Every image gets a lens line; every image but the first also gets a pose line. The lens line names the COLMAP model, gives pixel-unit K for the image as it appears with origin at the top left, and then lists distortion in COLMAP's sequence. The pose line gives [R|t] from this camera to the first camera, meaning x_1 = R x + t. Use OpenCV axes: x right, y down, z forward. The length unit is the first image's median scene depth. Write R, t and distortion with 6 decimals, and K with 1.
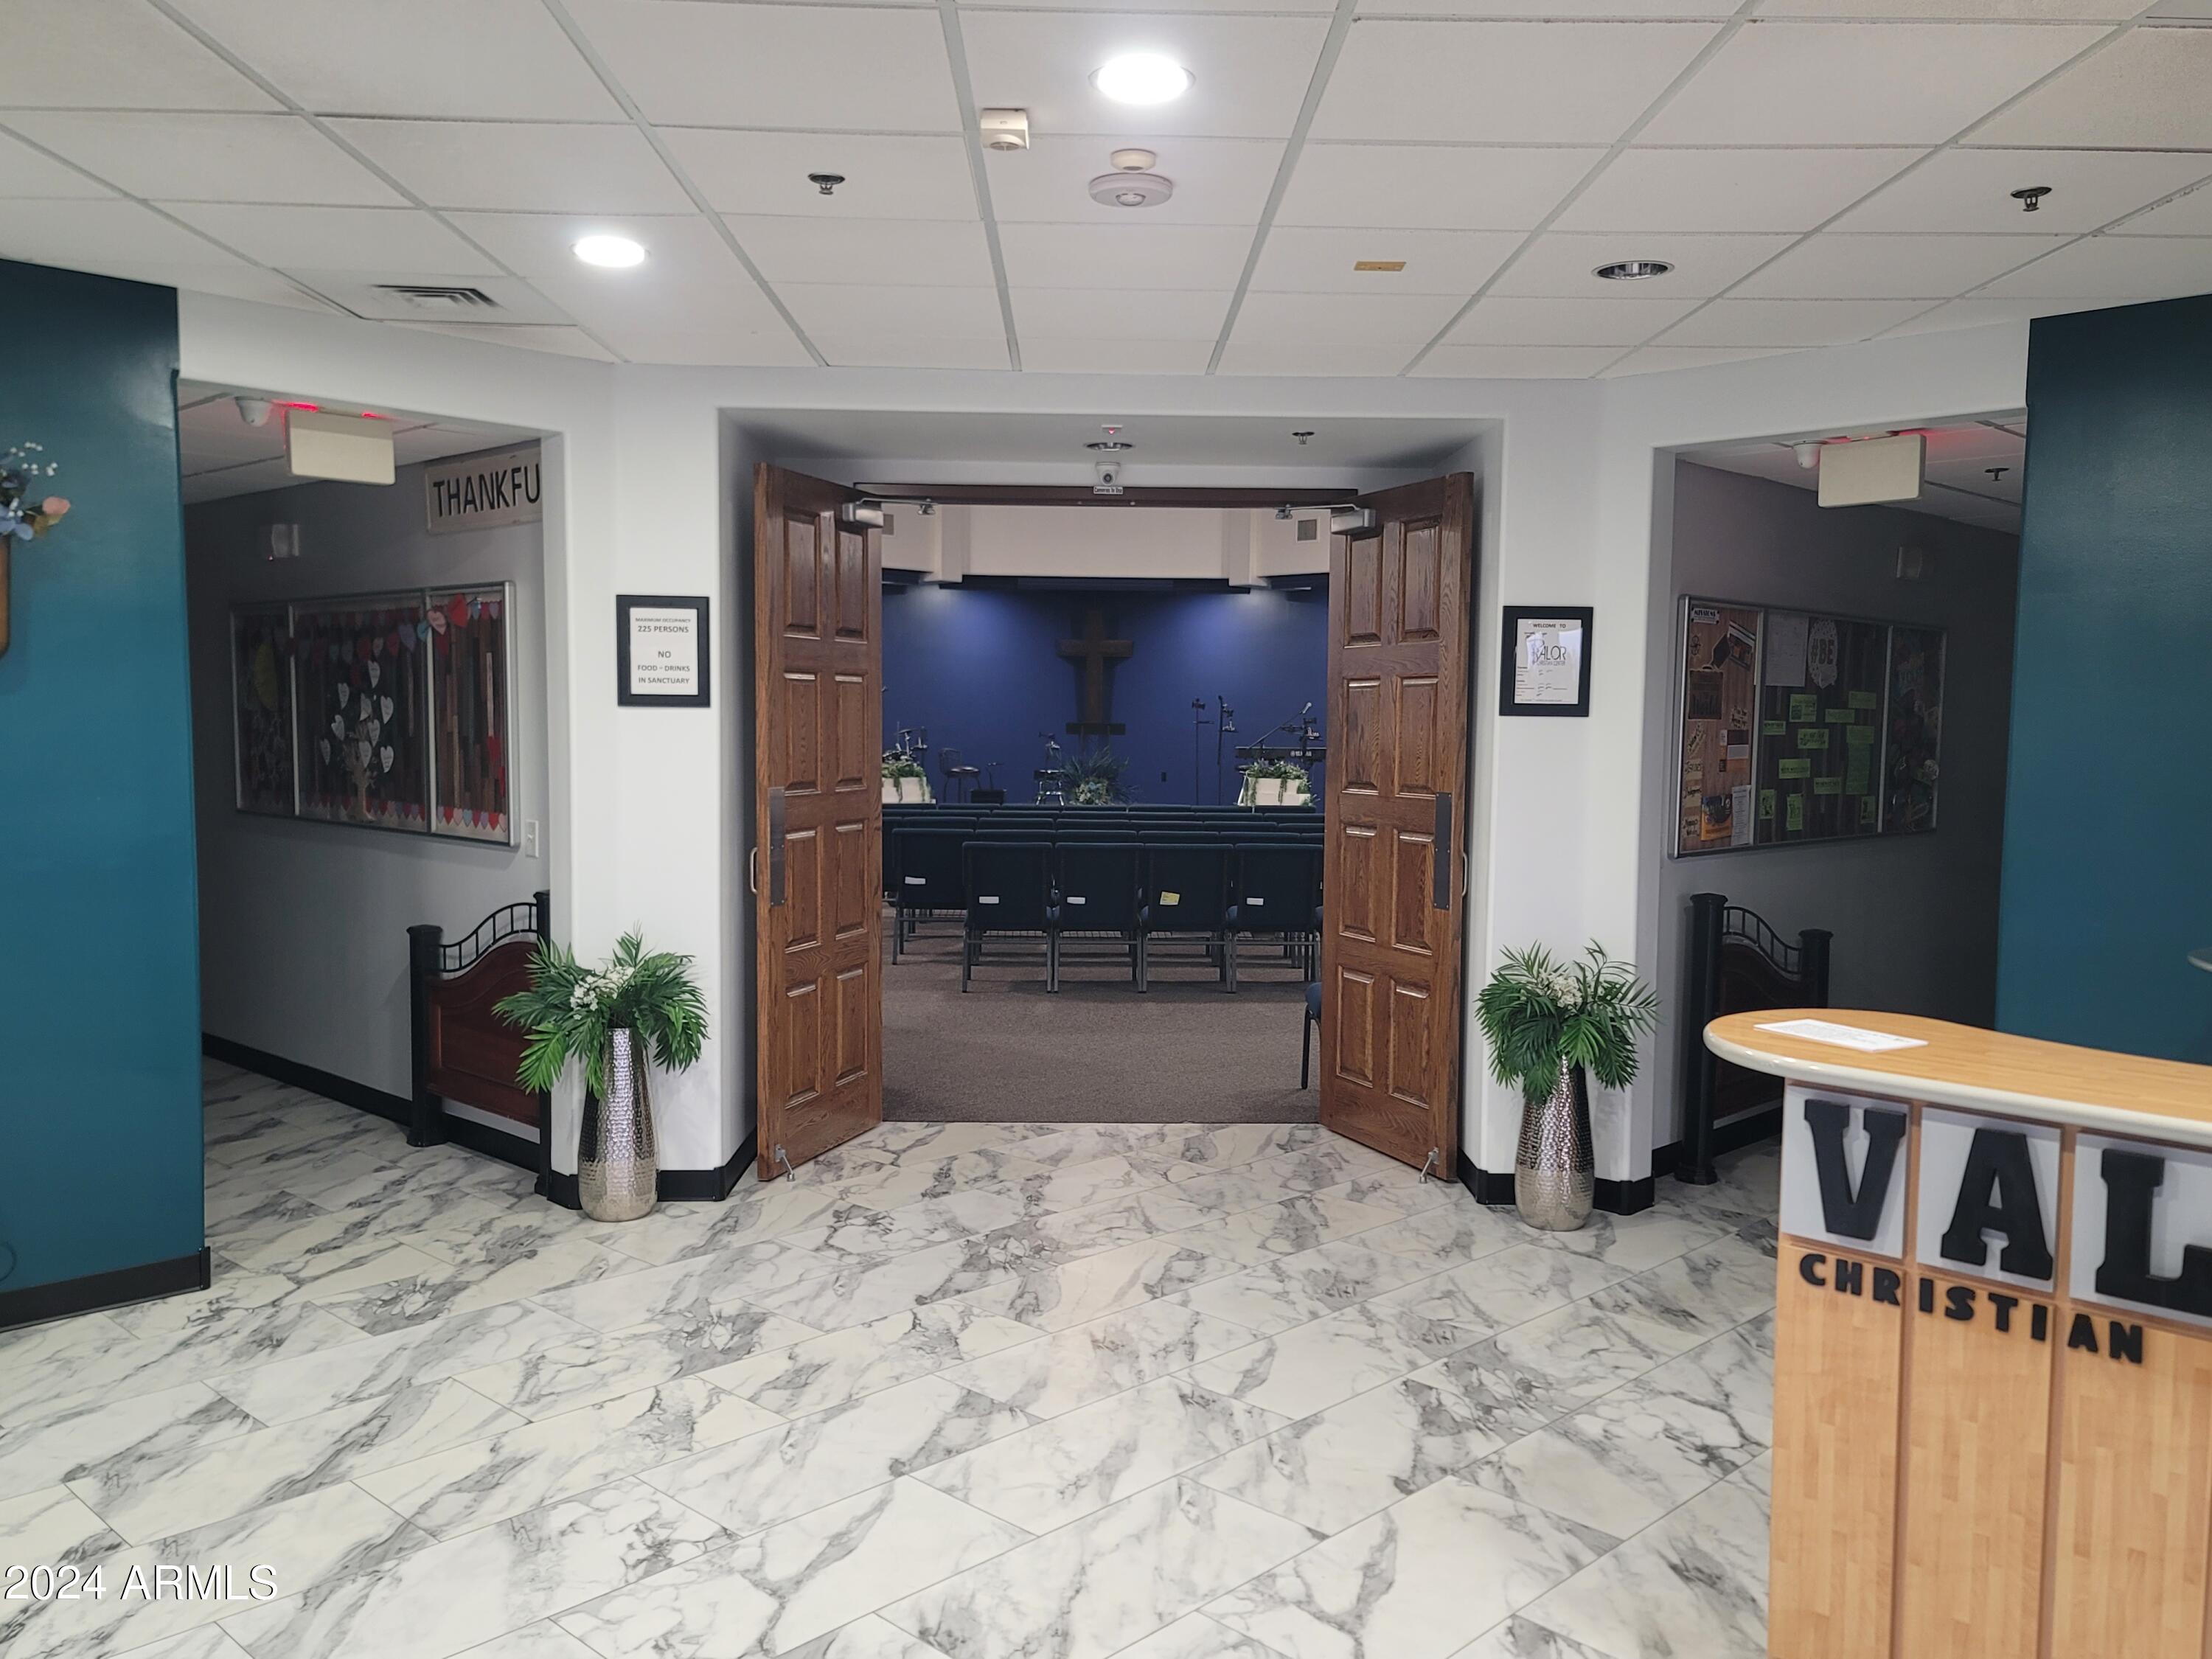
lens RADIAL K [[1786.4, 0, 1125.8], [0, 1786.4, 864.1], [0, 0, 1]] dist [0.043948, -0.002654]
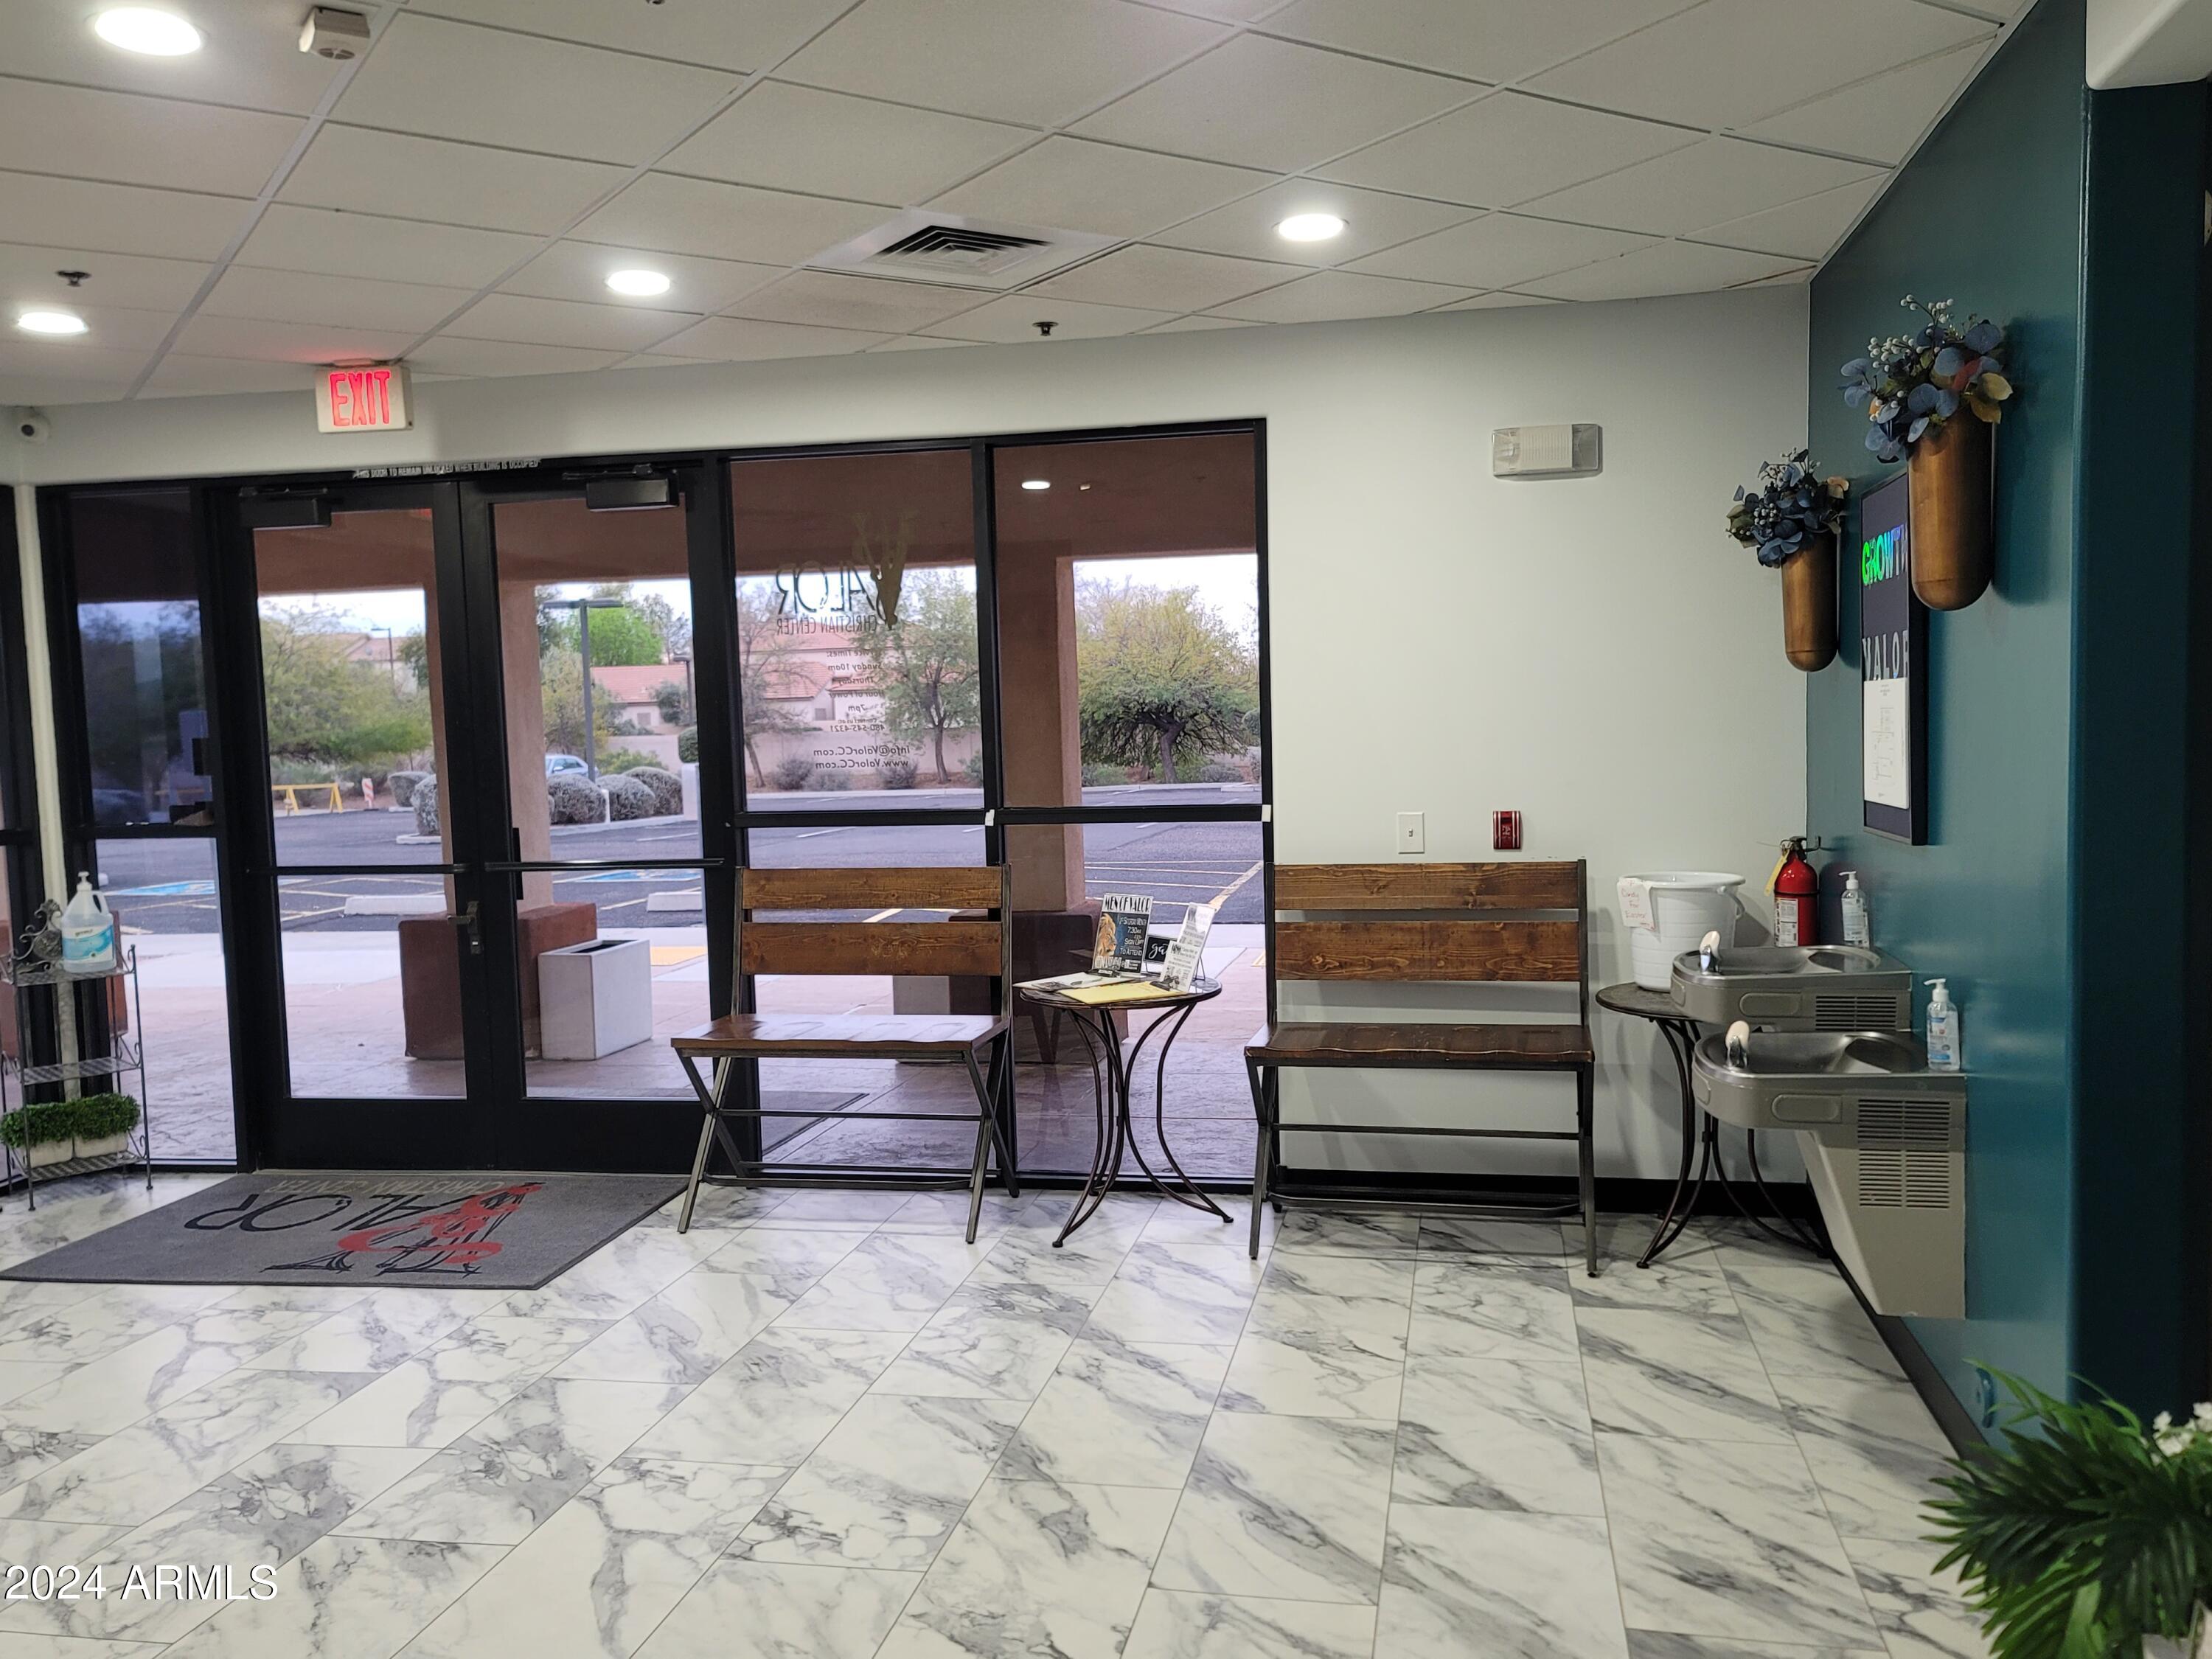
lens RADIAL K [[1787.6, 0, 1111.1], [0, 1787.6, 843.6], [0, 0, 1]] dist [0.082065, -0.061278]
pose [[-0.845674, 0.054684, -0.530892, 0.086713], [-0.024509, 0.989708, 0.140984, -0.122264], [0.533137, 0.132238, -0.835630, 1.590113]]
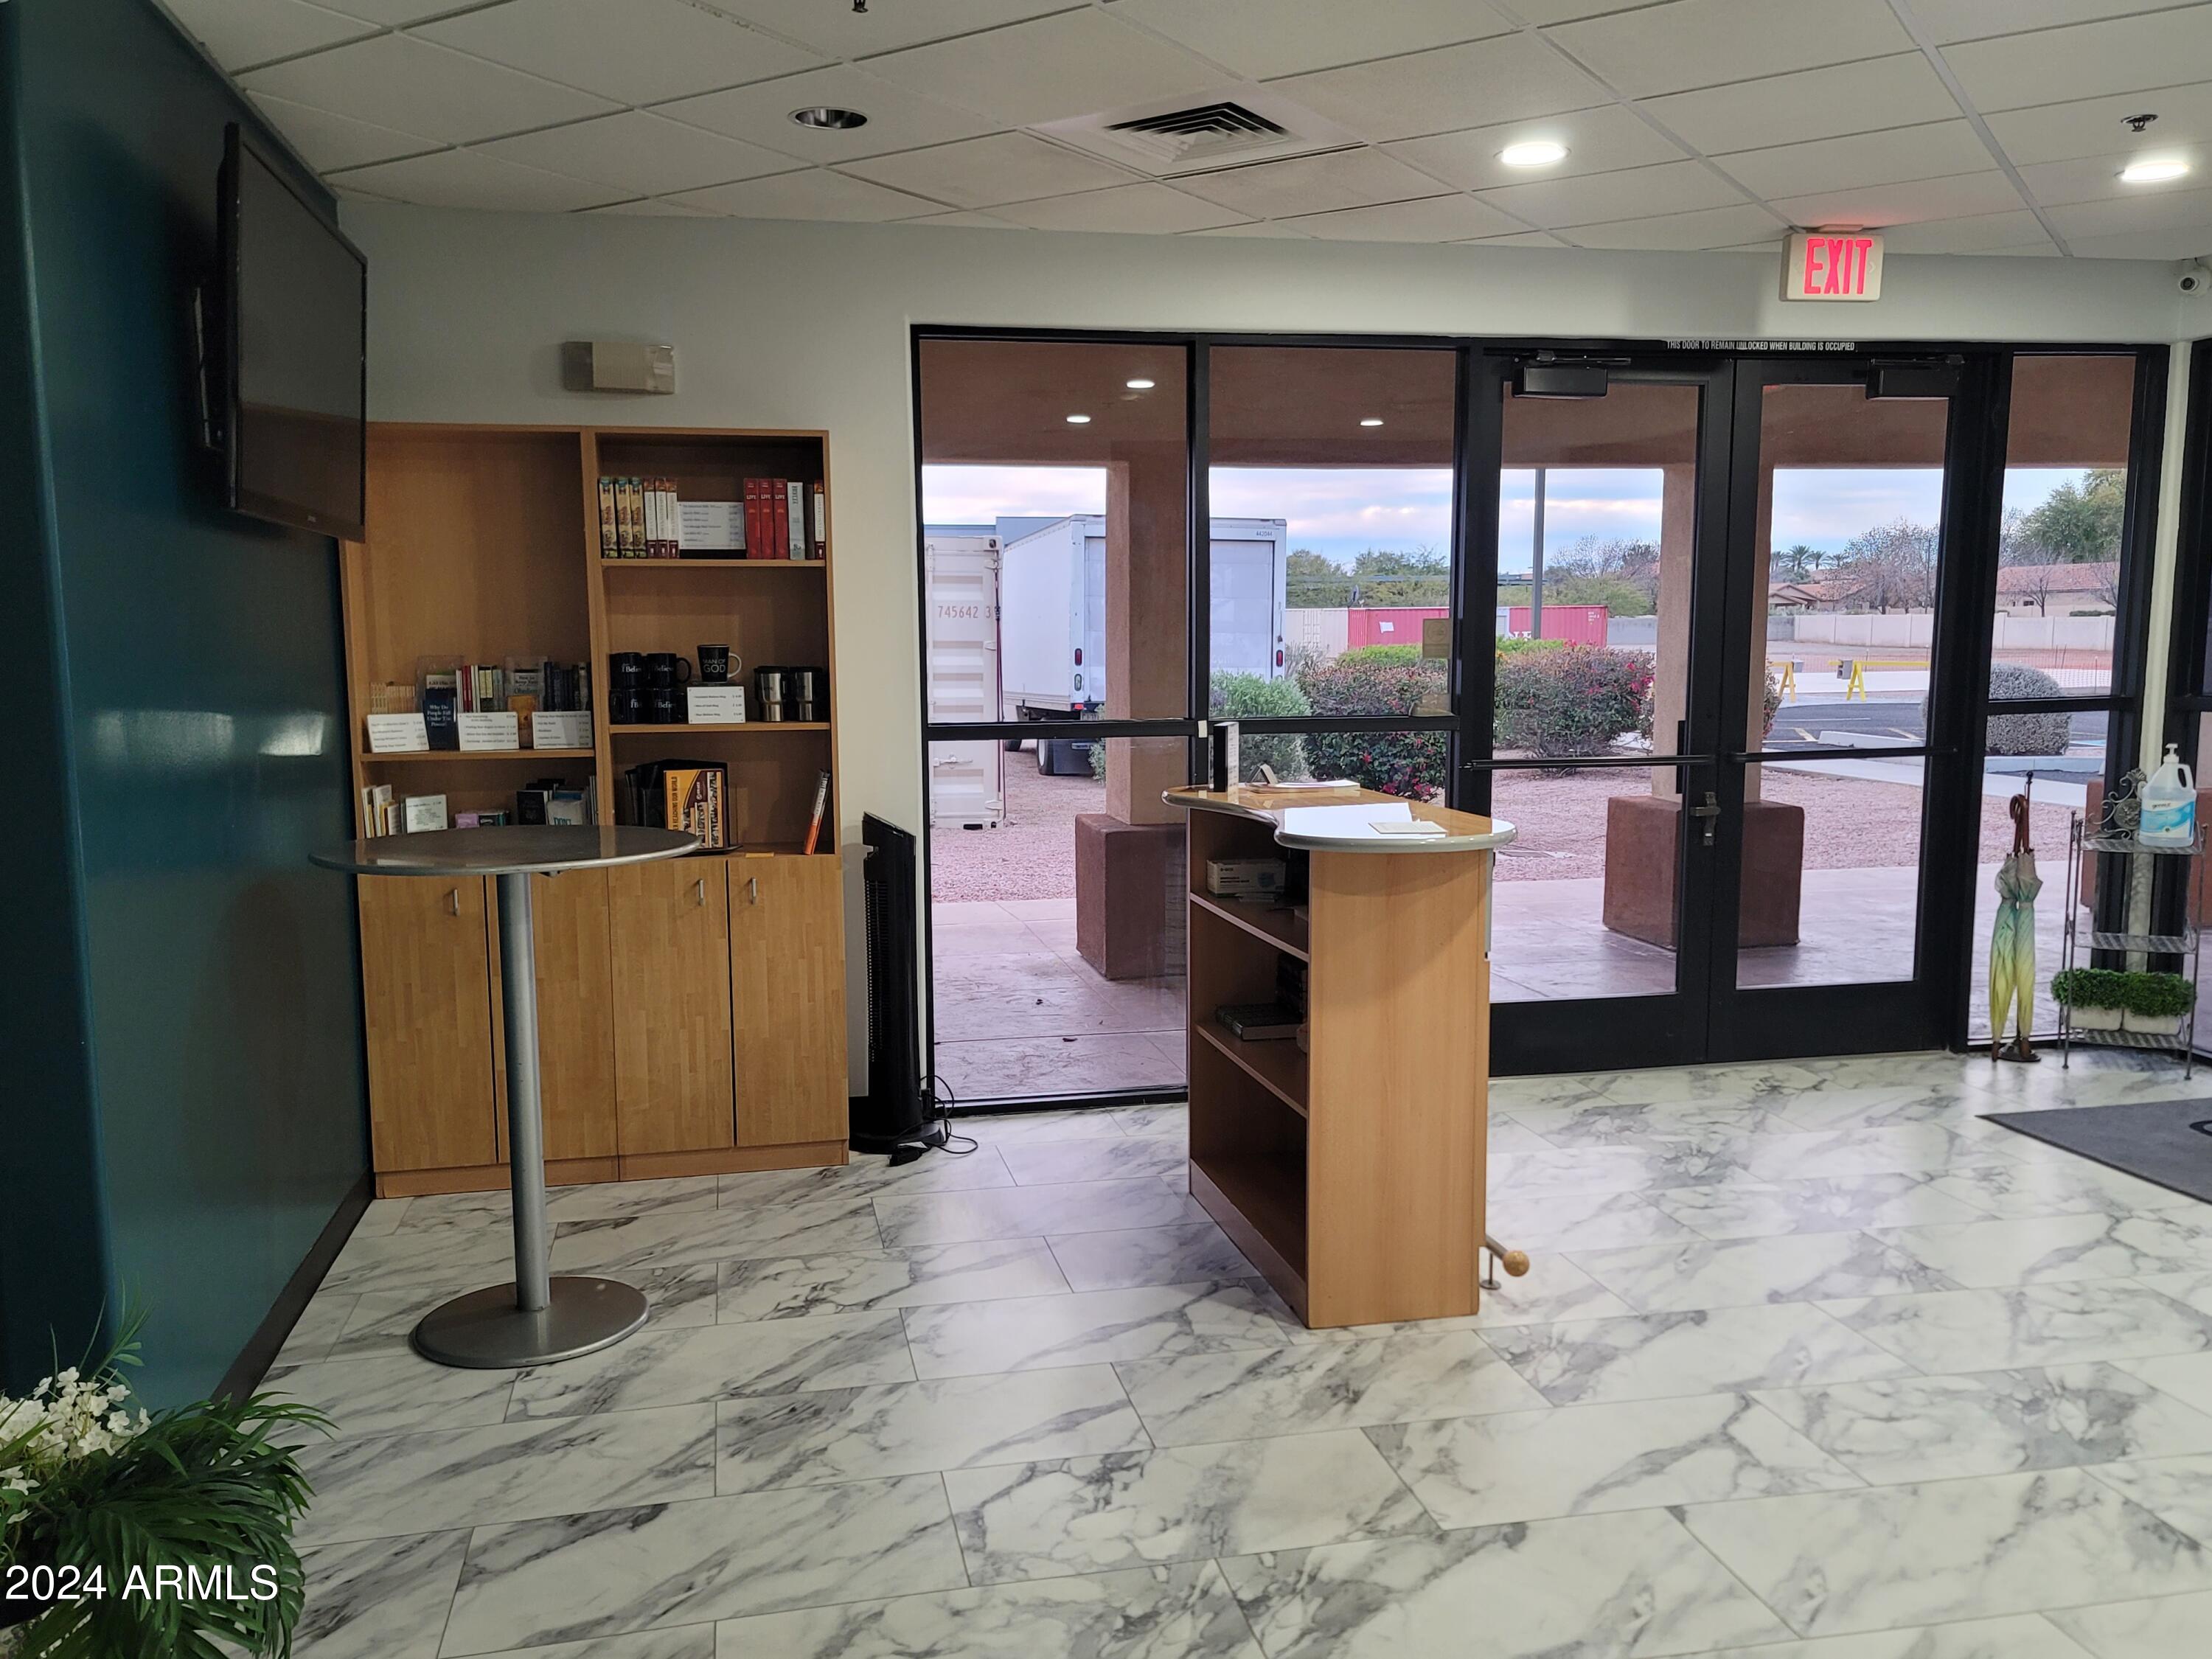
lens RADIAL K [[1790.1, 0, 1099.2], [0, 1790.1, 834.9], [0, 0, 1]] dist [0.085532, -0.054298]
pose [[-0.825076, -0.072276, 0.560380, -0.117145], [0.047047, 0.979553, 0.195609, -0.122132], [-0.563059, 0.187757, -0.804805, 1.561754]]
